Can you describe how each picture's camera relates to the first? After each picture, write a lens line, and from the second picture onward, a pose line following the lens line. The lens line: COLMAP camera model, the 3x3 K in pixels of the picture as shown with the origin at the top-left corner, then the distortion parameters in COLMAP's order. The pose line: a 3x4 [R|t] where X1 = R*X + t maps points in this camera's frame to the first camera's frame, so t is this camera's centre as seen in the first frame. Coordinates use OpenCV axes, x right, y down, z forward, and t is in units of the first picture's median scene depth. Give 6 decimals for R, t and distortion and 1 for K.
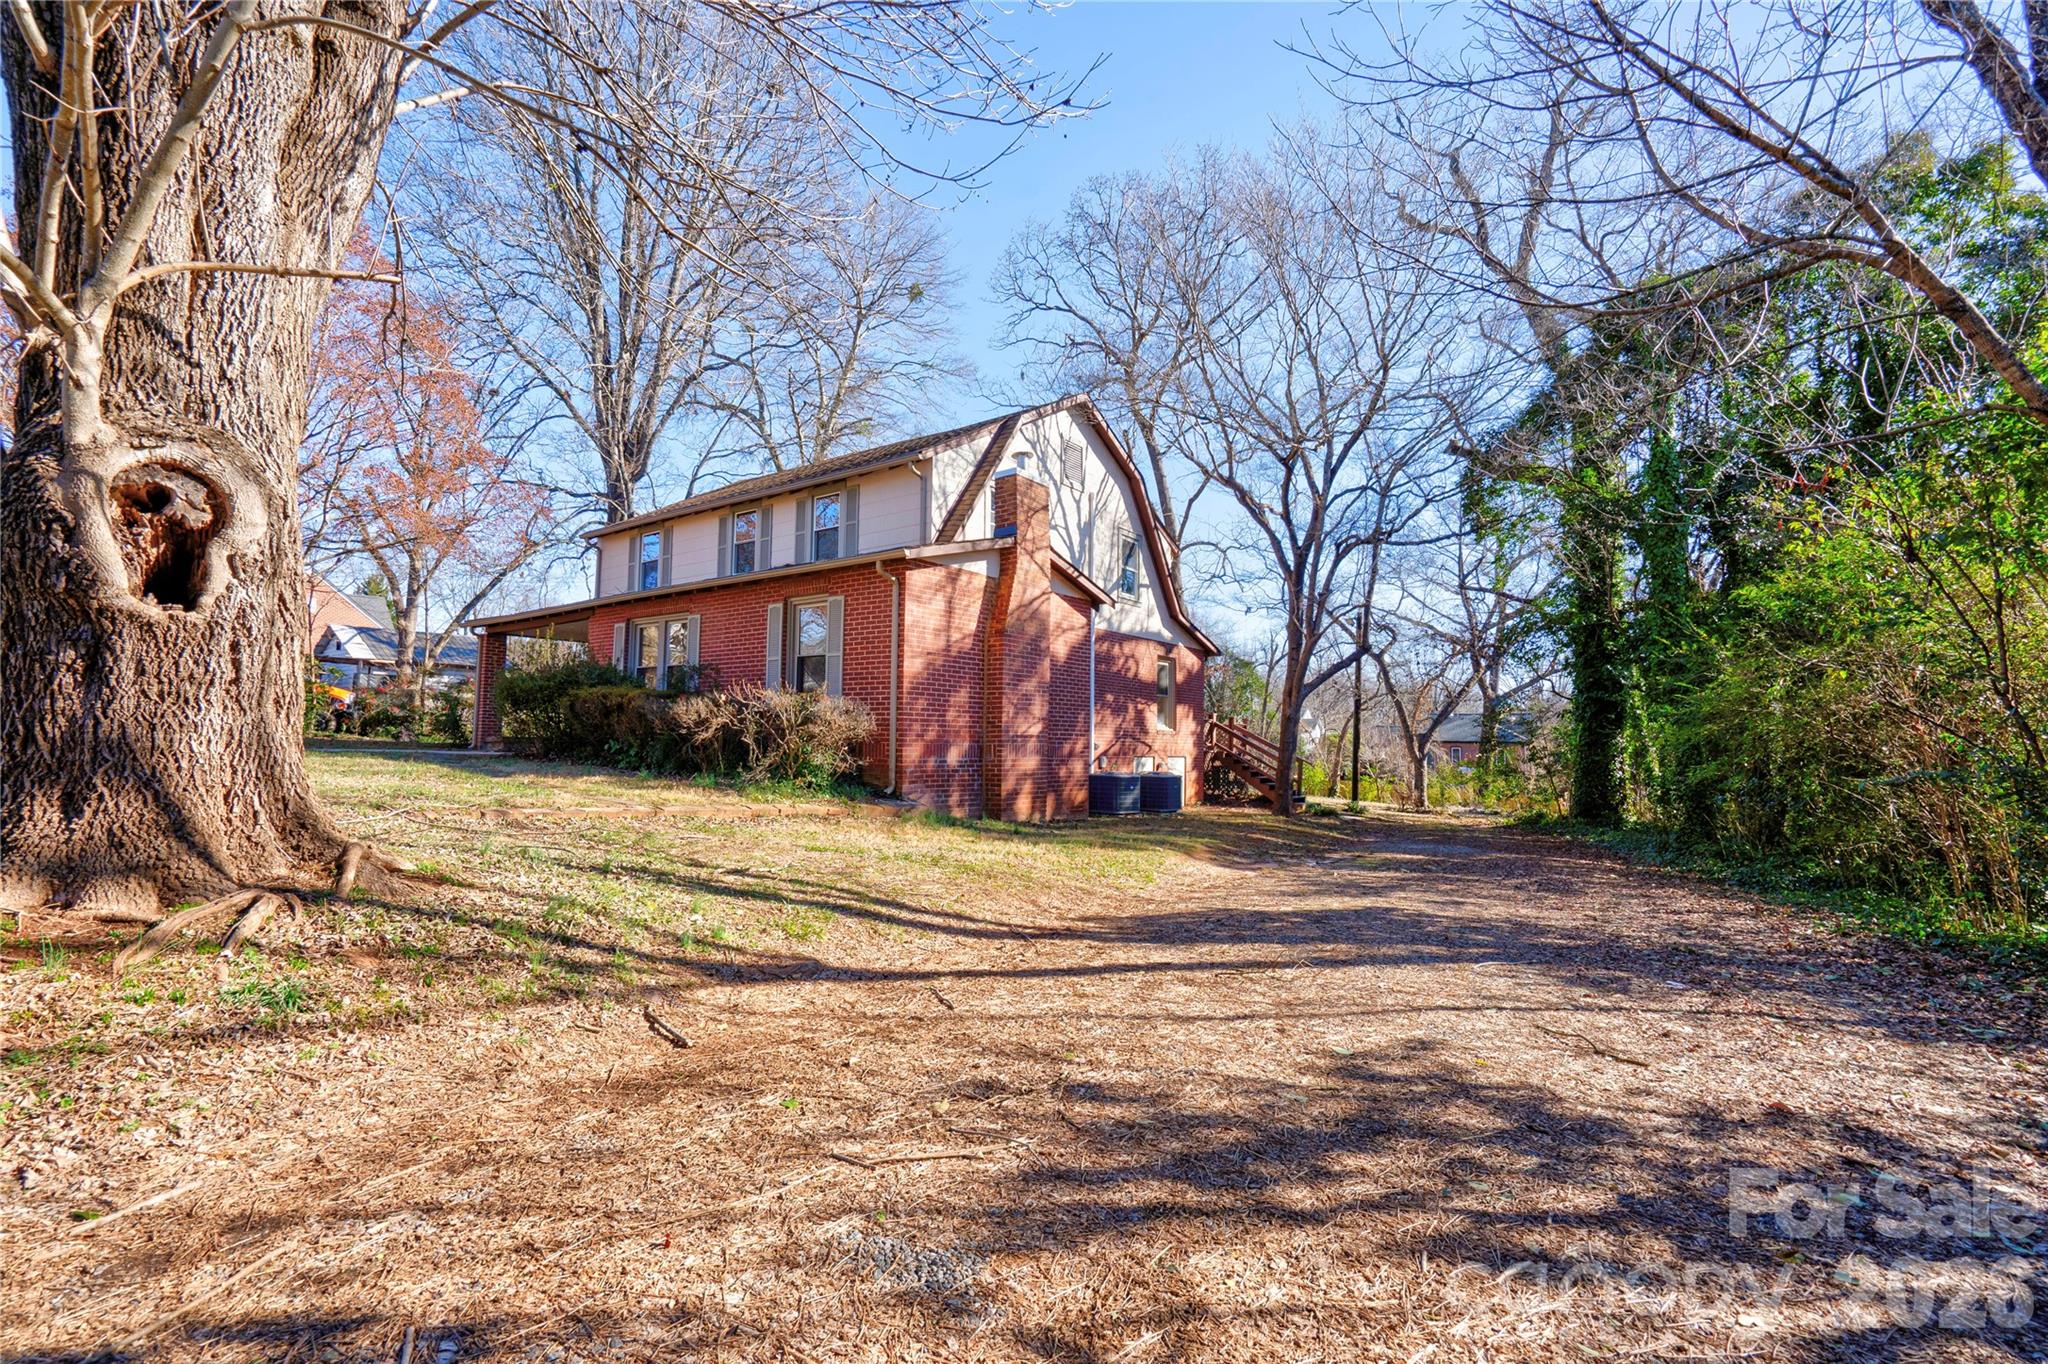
lens RADIAL K [[924.7, 0, 1026.0], [0, 924.7, 653.9], [0, 0, 1]] dist [0.000509, 0.000521]
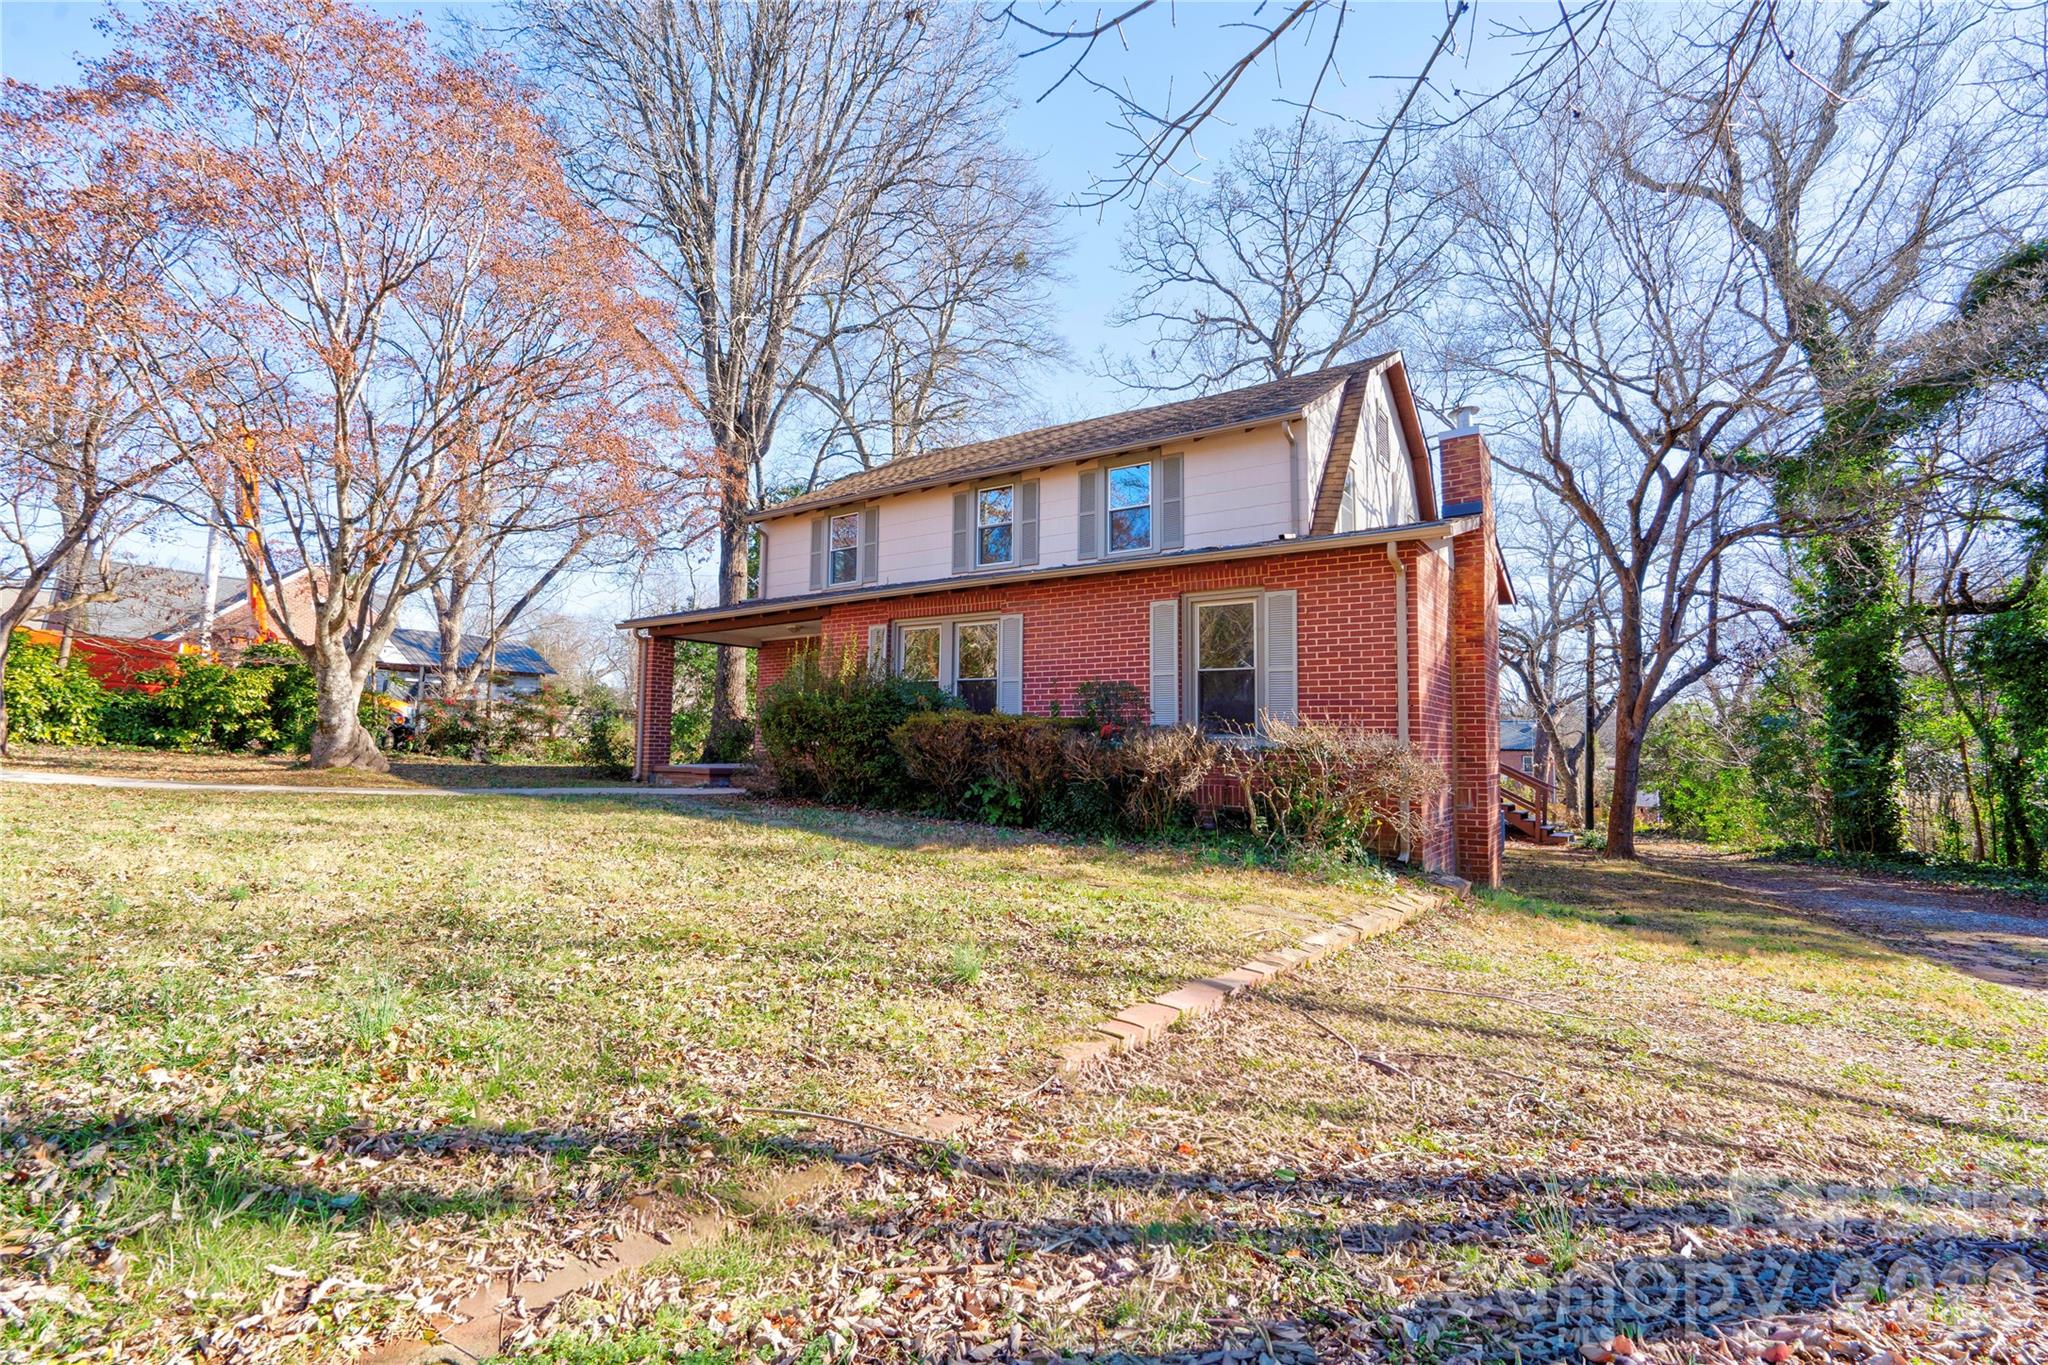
lens RADIAL K [[924.7, 0, 1026.0], [0, 924.7, 654.4], [0, 0, 1]] dist [0.000509, 0.000521]
pose [[0.999216, 0.003062, 0.039480, -0.202067], [-0.002959, 0.999992, -0.002661, -0.004179], [-0.039488, 0.002542, 0.999217, 0.122232]]
